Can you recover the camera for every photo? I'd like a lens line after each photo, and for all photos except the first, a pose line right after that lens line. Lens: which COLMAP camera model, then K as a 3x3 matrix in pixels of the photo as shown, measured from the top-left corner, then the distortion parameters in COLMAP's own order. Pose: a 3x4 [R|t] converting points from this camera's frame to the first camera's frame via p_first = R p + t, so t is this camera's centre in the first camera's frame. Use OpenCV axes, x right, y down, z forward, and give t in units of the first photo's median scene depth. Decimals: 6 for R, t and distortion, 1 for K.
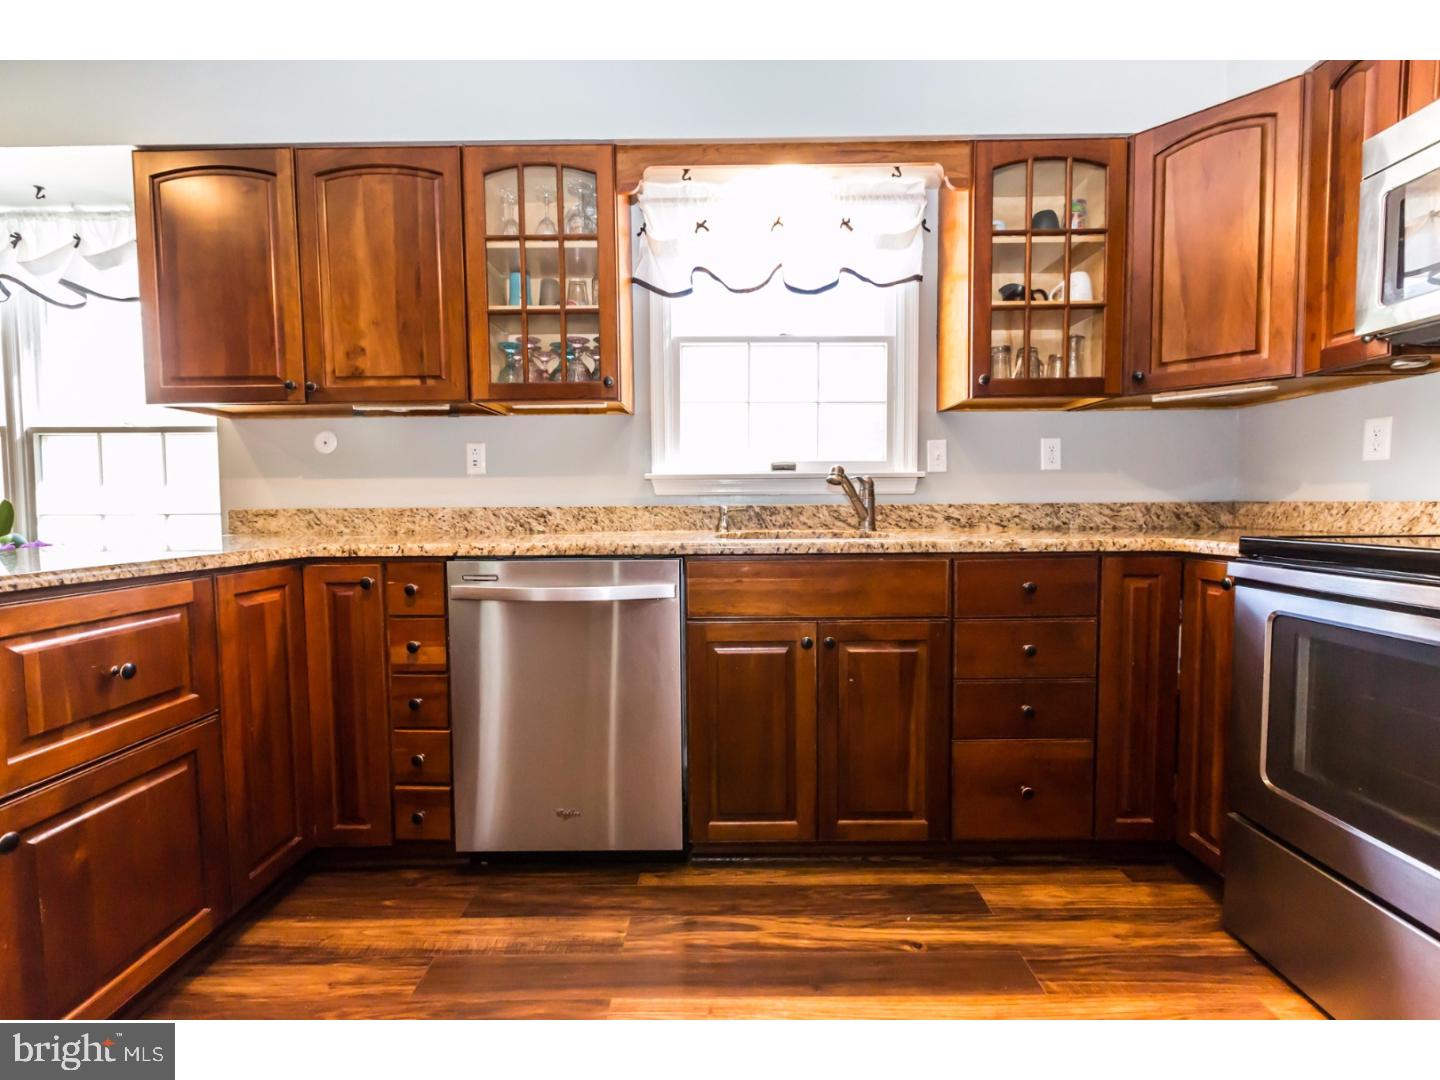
lens RADIAL K [[641.1, 0, 720.6], [0, 641.1, 537.1], [0, 0, 1]] dist [0.000500, 0.000467]
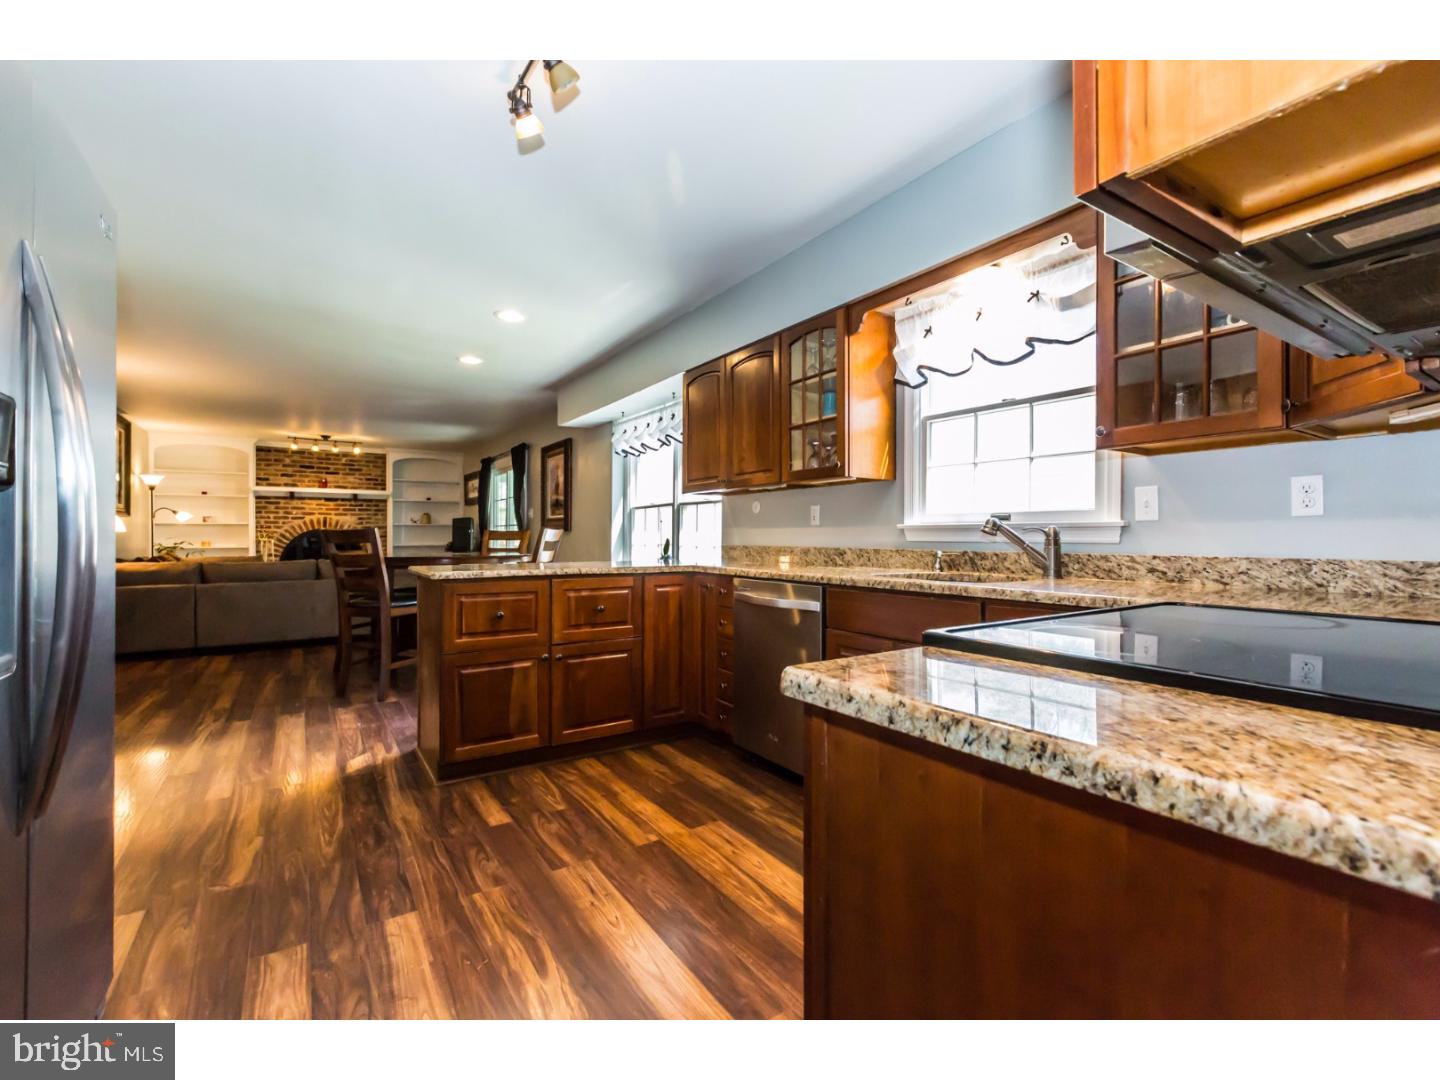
lens RADIAL K [[641.1, 0, 723.5], [0, 641.1, 538.2], [0, 0, 1]] dist [0.000500, 0.000467]
pose [[0.555422, 0.011174, -0.831494, 0.779398], [-0.051502, 0.998452, -0.020985, -0.025199], [0.829972, 0.054479, 0.555138, -0.024613]]
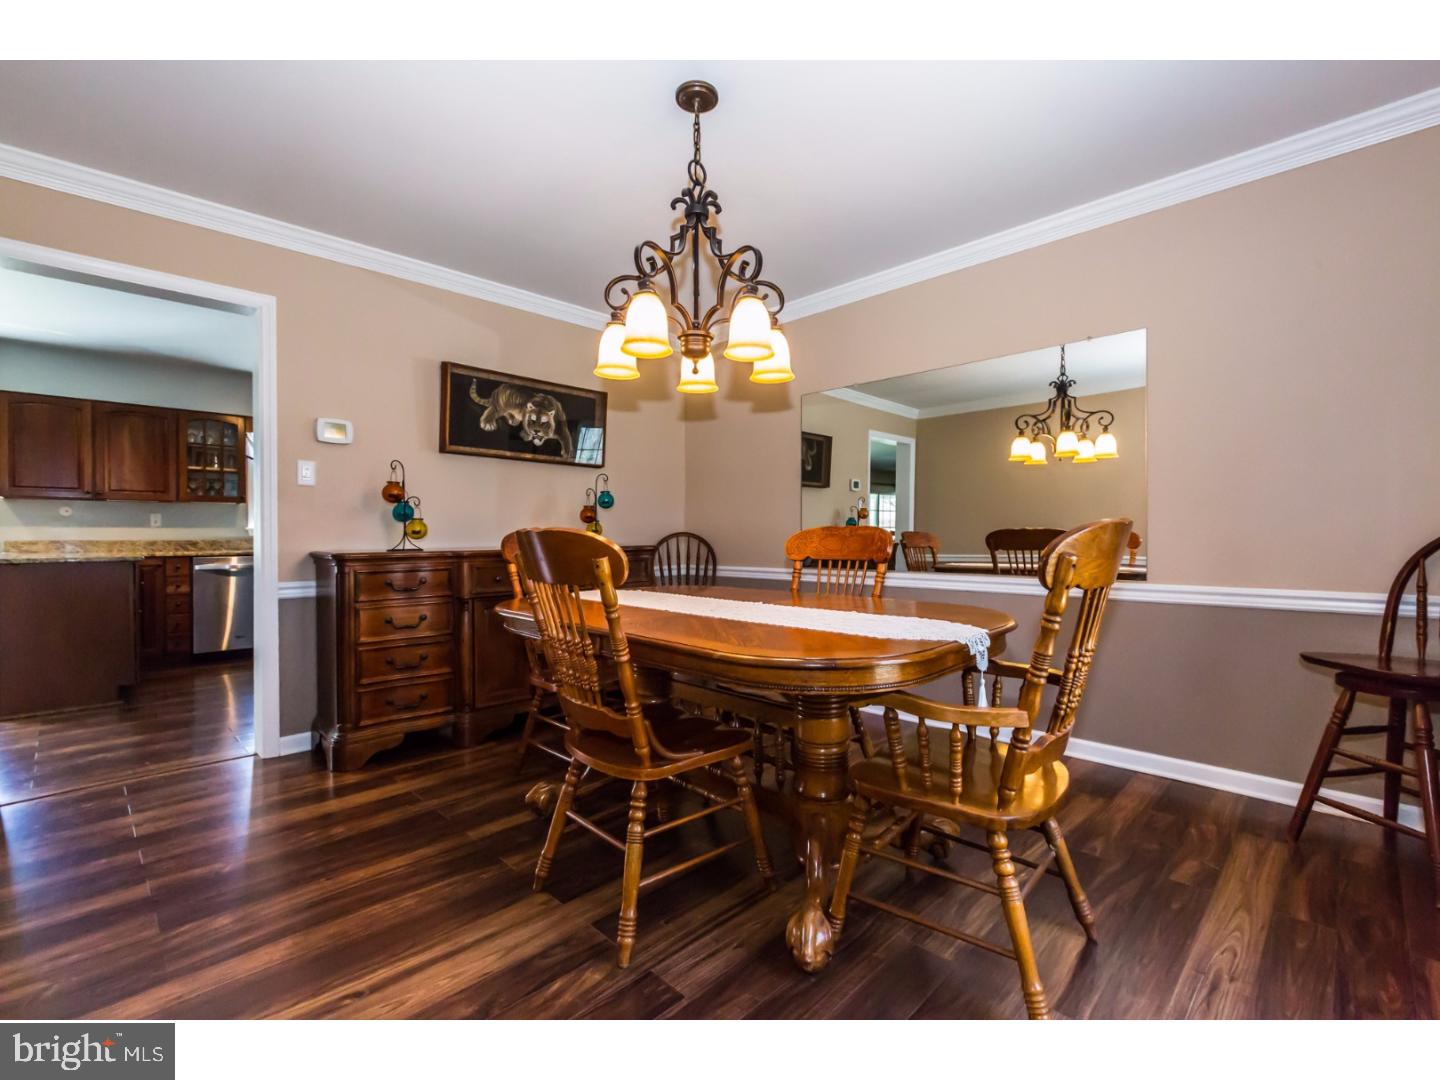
lens RADIAL K [[641.1, 0, 721.6], [0, 641.1, 541.5], [0, 0, 1]] dist [0.000500, 0.000467]
pose [[0.704002, 0.003699, 0.710188, -0.608426], [0.030699, 0.998893, -0.035634, 0.109107], [-0.709534, 0.046888, 0.703109, -2.215119]]
